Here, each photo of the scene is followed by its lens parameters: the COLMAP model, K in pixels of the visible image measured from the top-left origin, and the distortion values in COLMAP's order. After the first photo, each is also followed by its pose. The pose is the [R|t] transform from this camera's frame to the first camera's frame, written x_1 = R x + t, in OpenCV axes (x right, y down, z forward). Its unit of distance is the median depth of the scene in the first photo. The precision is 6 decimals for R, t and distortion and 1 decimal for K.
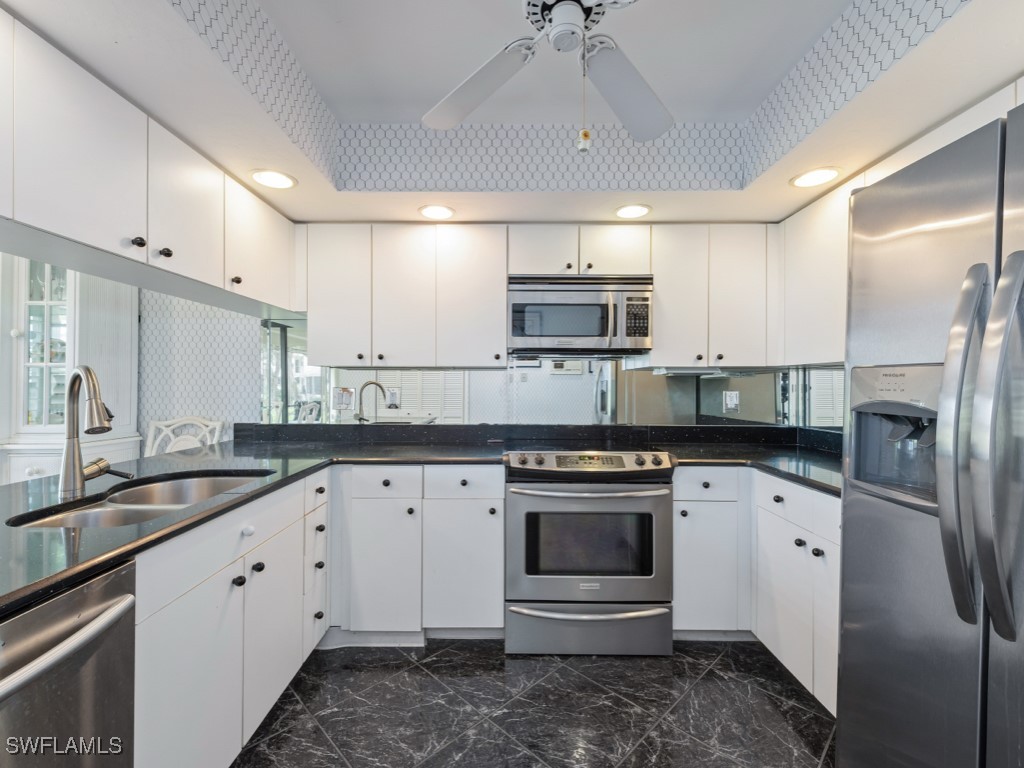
lens RADIAL K [[456.1, 0, 515.0], [0, 456.1, 386.7], [0, 0, 1]] dist [0.013643, -0.002225]
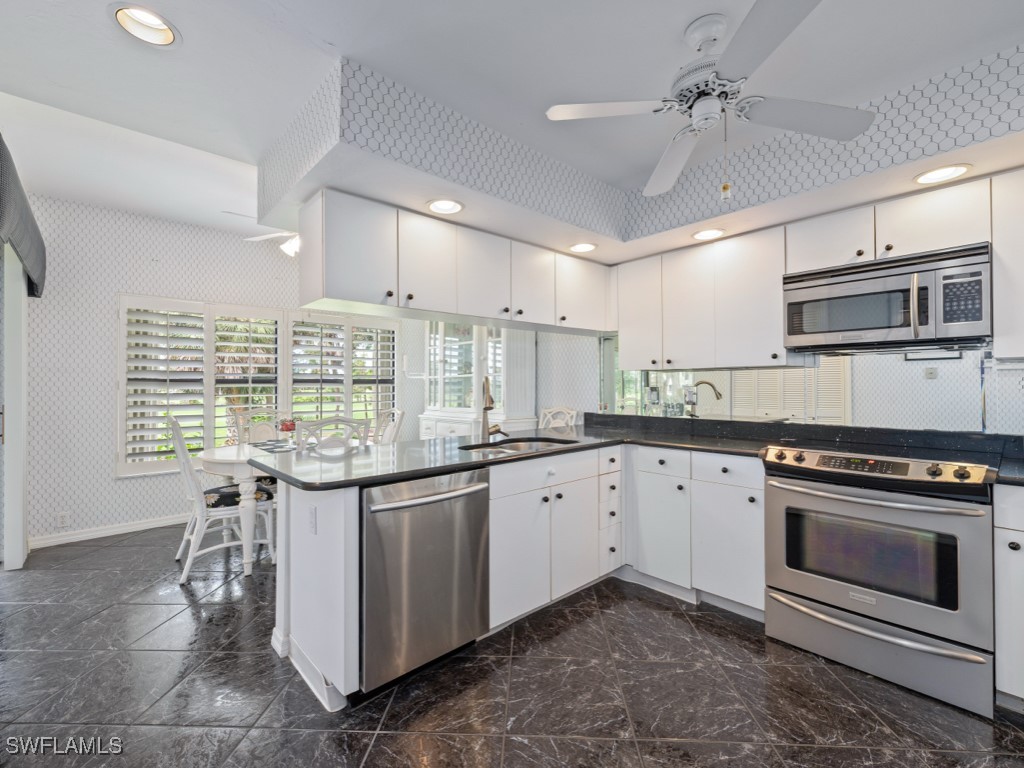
lens RADIAL K [[456.1, 0, 507.4], [0, 456.1, 382.8], [0, 0, 1]] dist [0.013643, -0.002225]
pose [[0.672619, -0.011143, -0.739905, 0.366027], [0.005650, 0.999935, -0.009923, 0.001890], [0.739968, 0.002494, 0.672638, -0.164578]]
